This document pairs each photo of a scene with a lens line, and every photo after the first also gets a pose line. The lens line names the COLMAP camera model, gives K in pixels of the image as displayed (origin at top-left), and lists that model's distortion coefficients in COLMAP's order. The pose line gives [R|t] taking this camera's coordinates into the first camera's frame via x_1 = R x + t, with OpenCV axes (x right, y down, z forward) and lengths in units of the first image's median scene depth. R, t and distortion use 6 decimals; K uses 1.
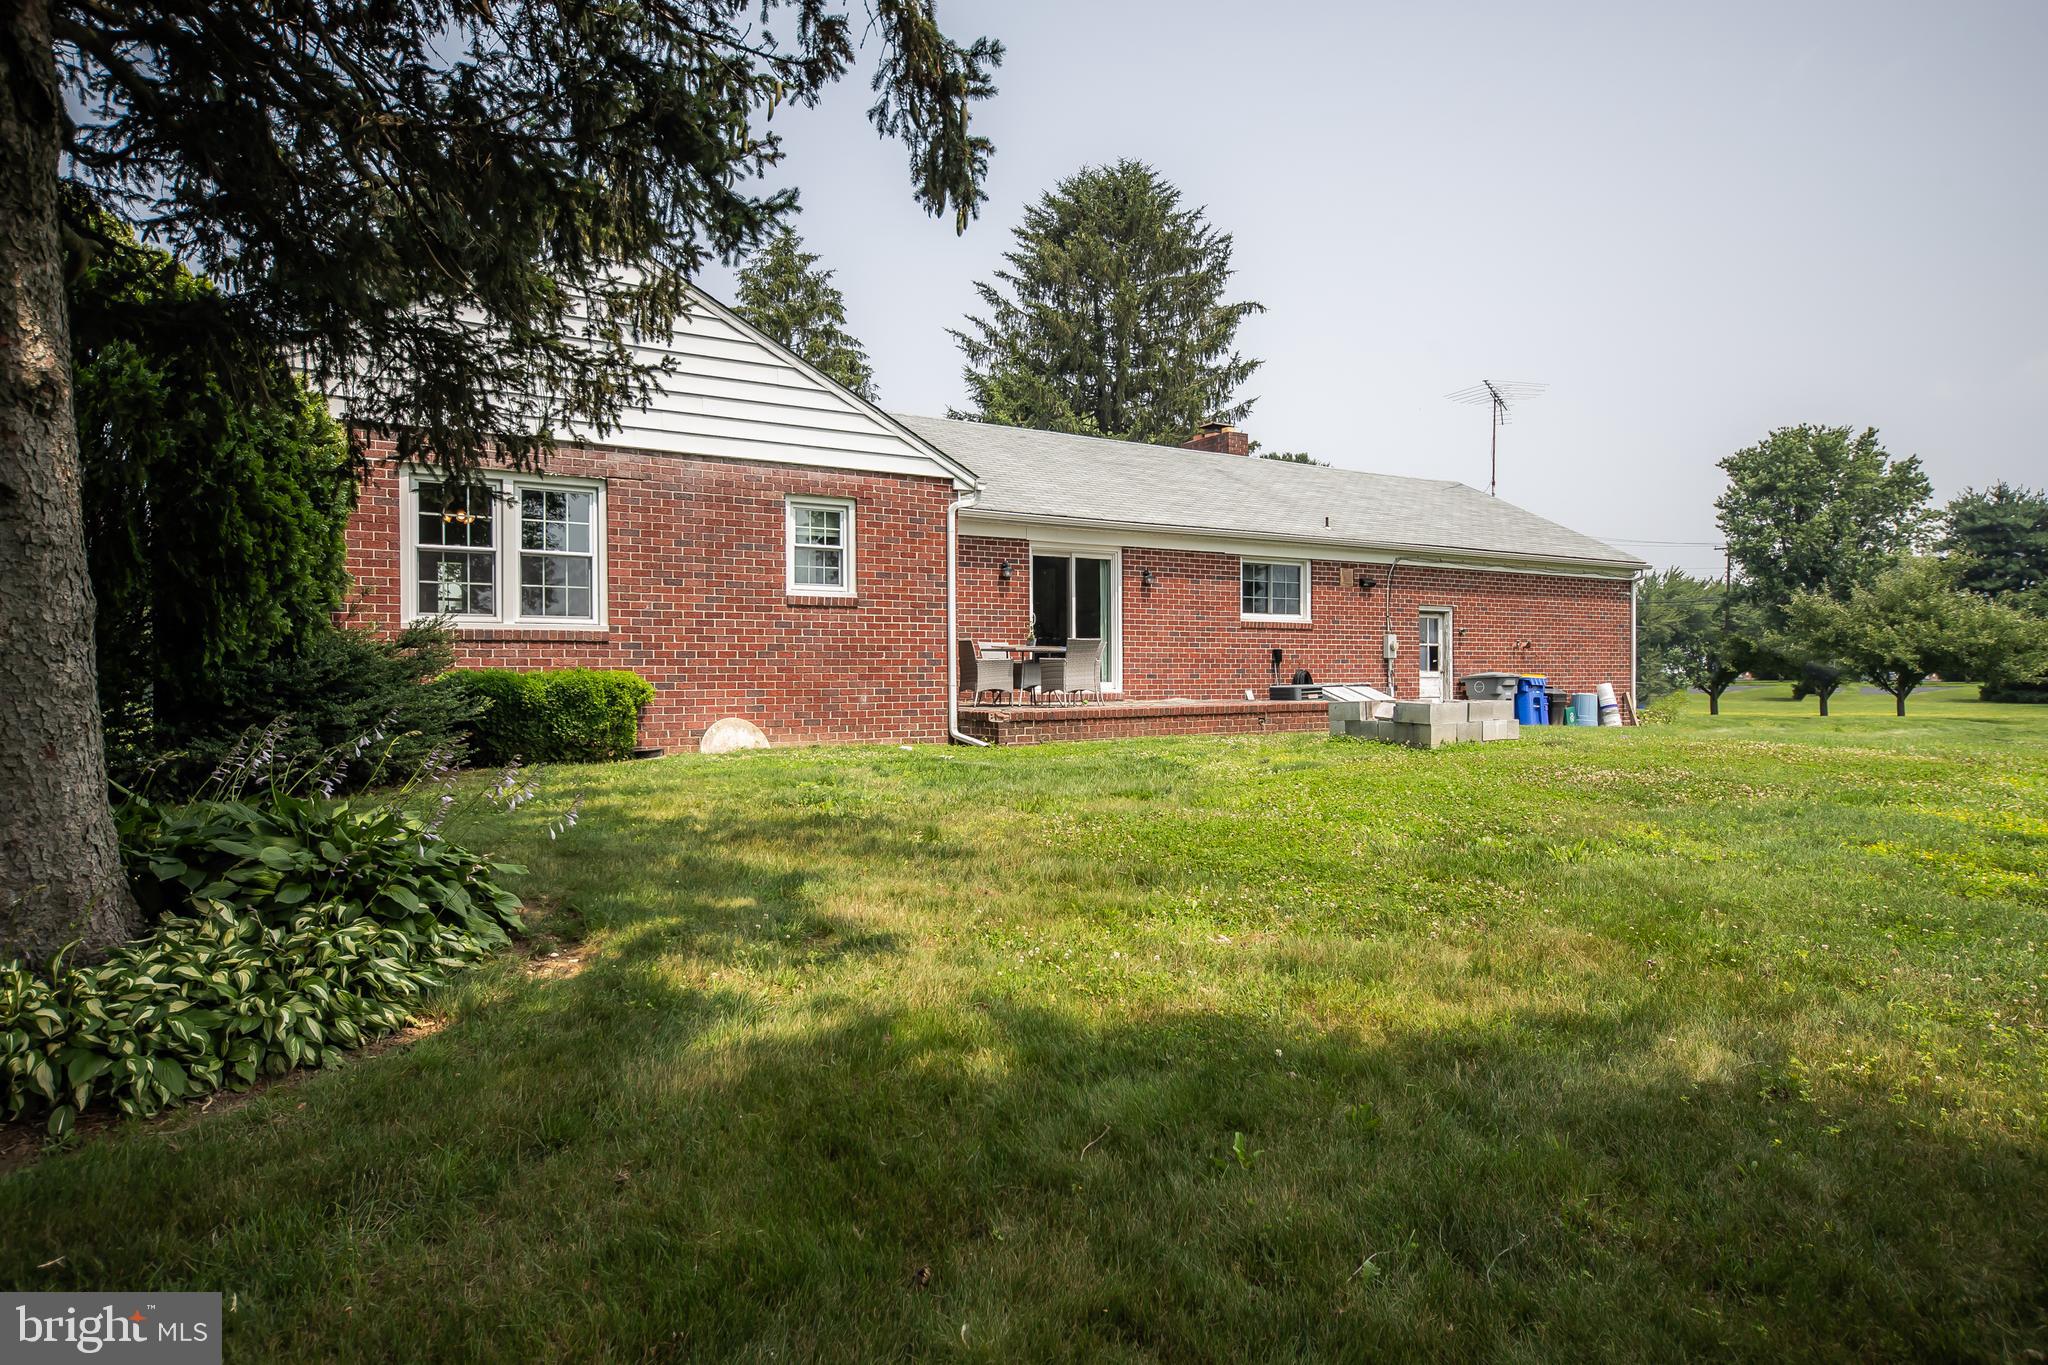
lens RADIAL K [[1216.0, 0, 1010.1], [0, 1216.0, 679.7], [0, 0, 1]] dist [0.016593, 0.000085]
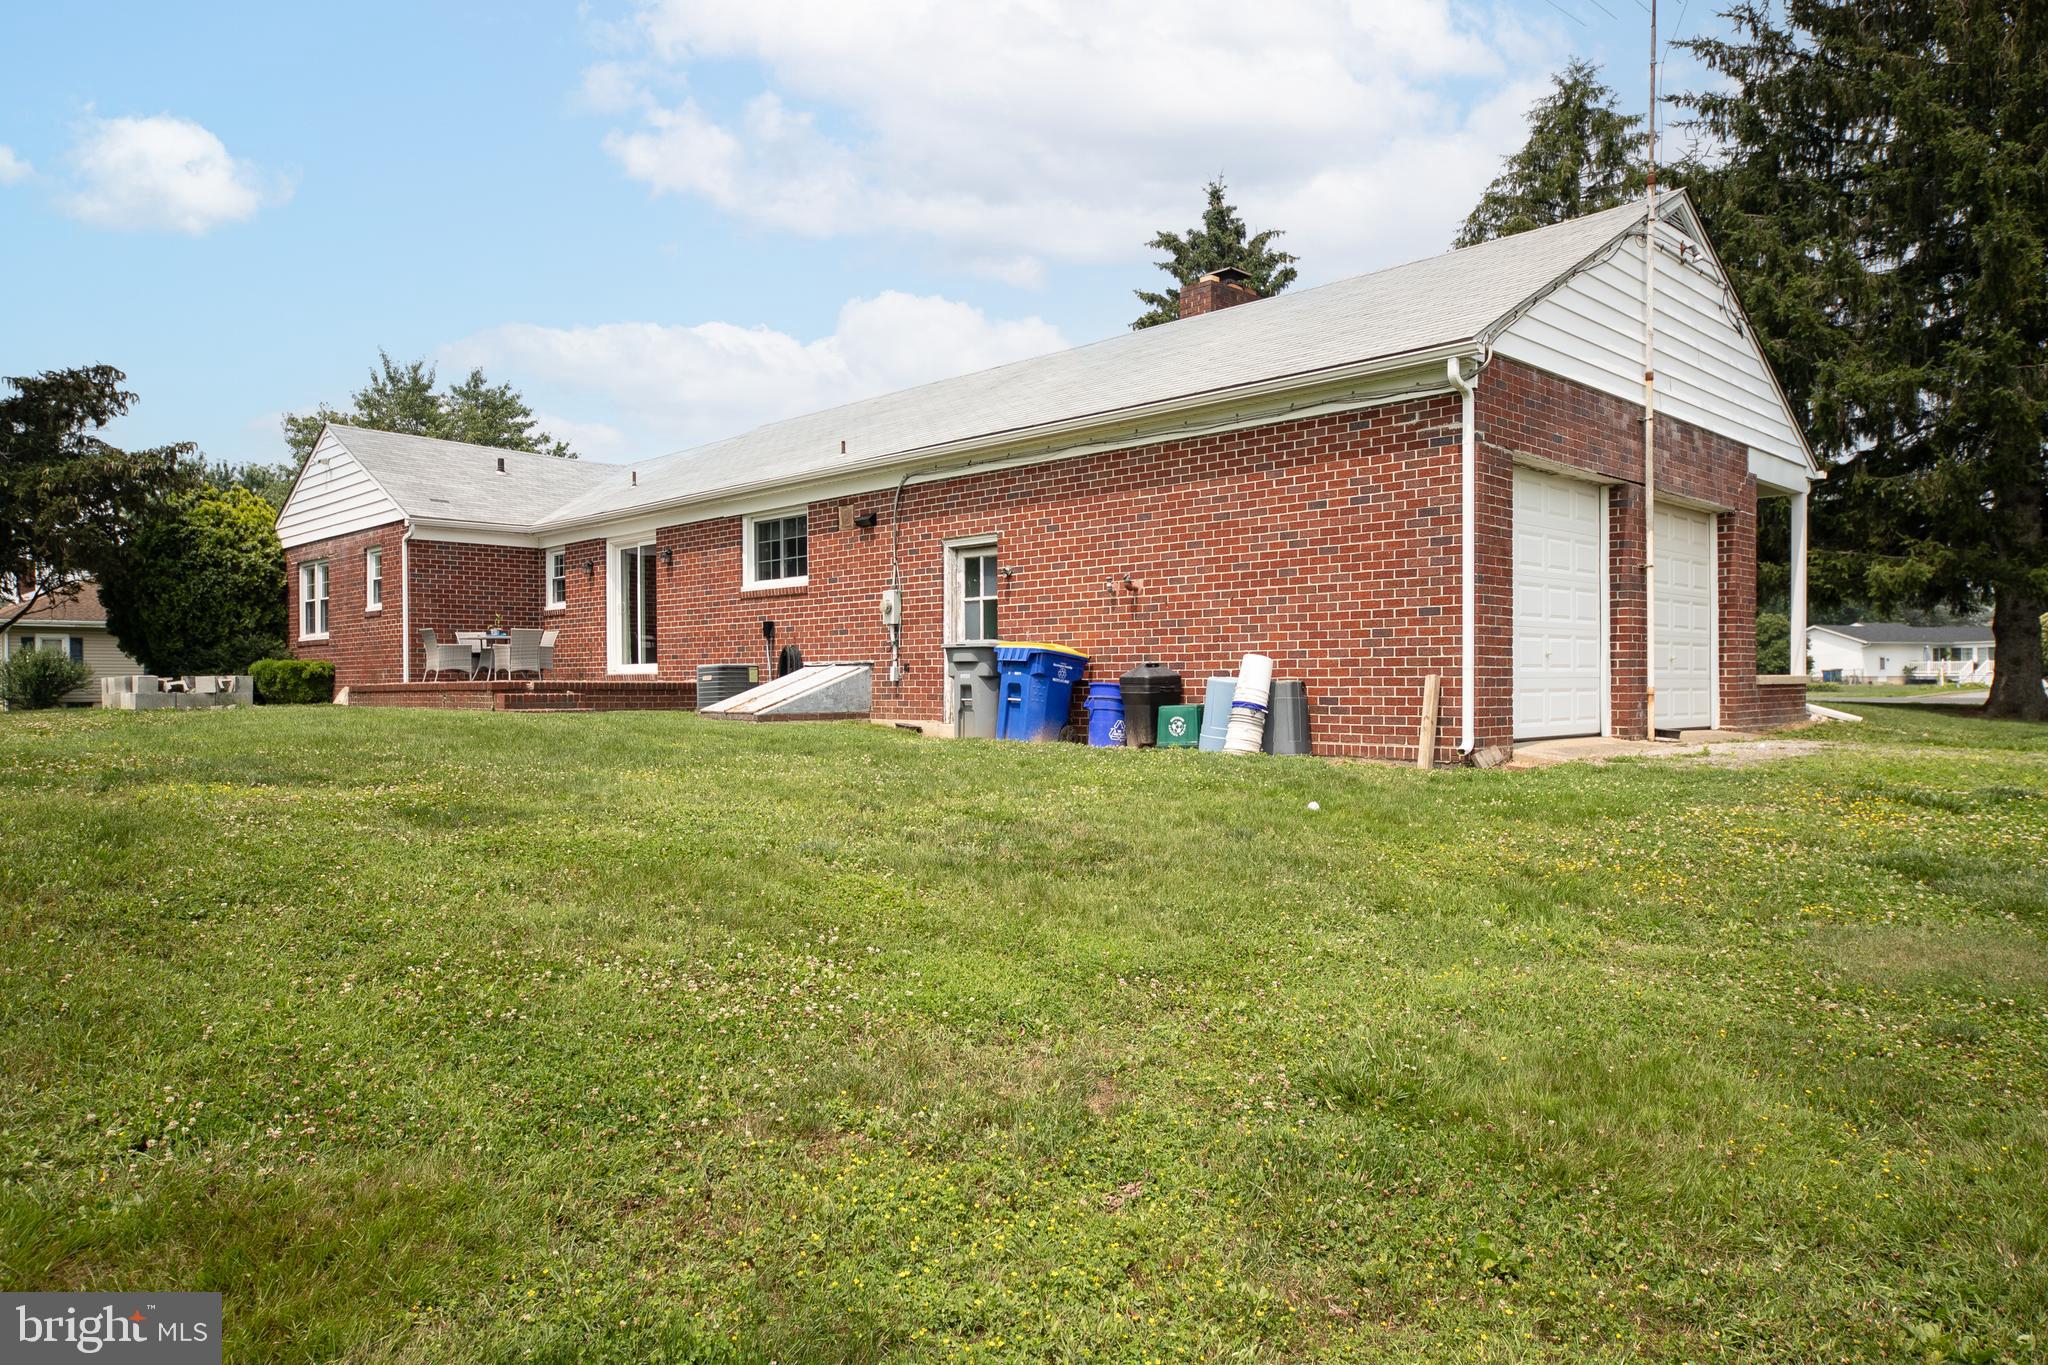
lens RADIAL K [[1308.5, 0, 988.4], [0, 1308.5, 680.3], [0, 0, 1]] dist [0.005071, 0.002398]
pose [[0.207405, 0.005346, -0.978241, 1.148850], [0.006079, 0.999959, 0.006754, 0.010200], [0.978236, -0.007348, 0.207363, 0.986073]]
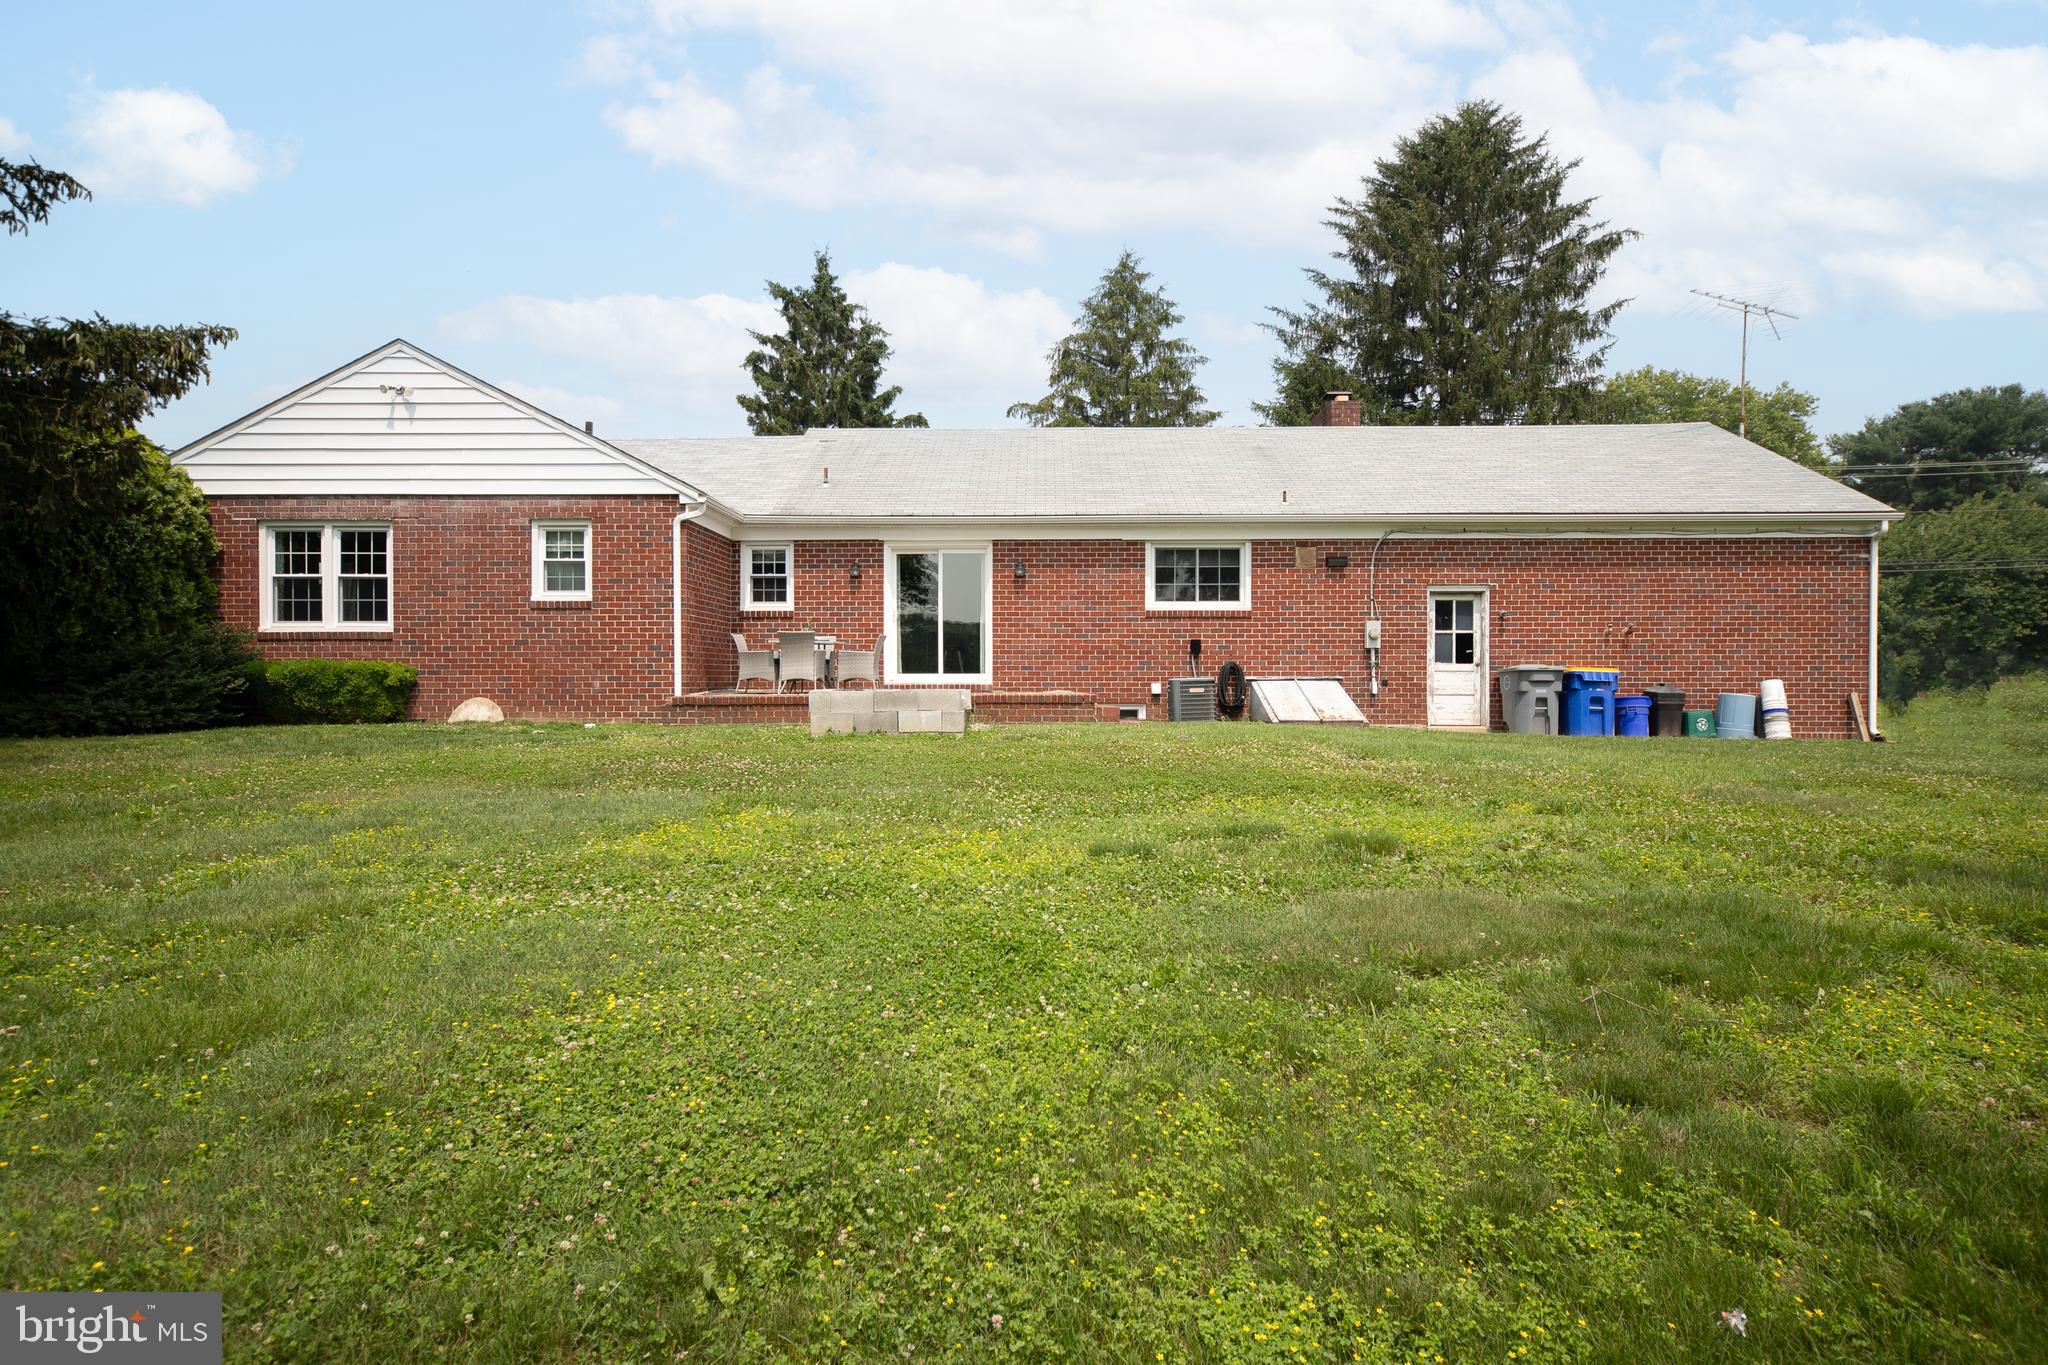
lens RADIAL K [[1146.7, 0, 987.8], [0, 1146.7, 680.0], [0, 0, 1]] dist [0.010423, 0.001890]
pose [[0.832534, 0.007538, -0.553923, 0.587113], [-0.005497, 0.999971, 0.005347, 0.002137], [0.553947, -0.001407, 0.832551, 0.189287]]
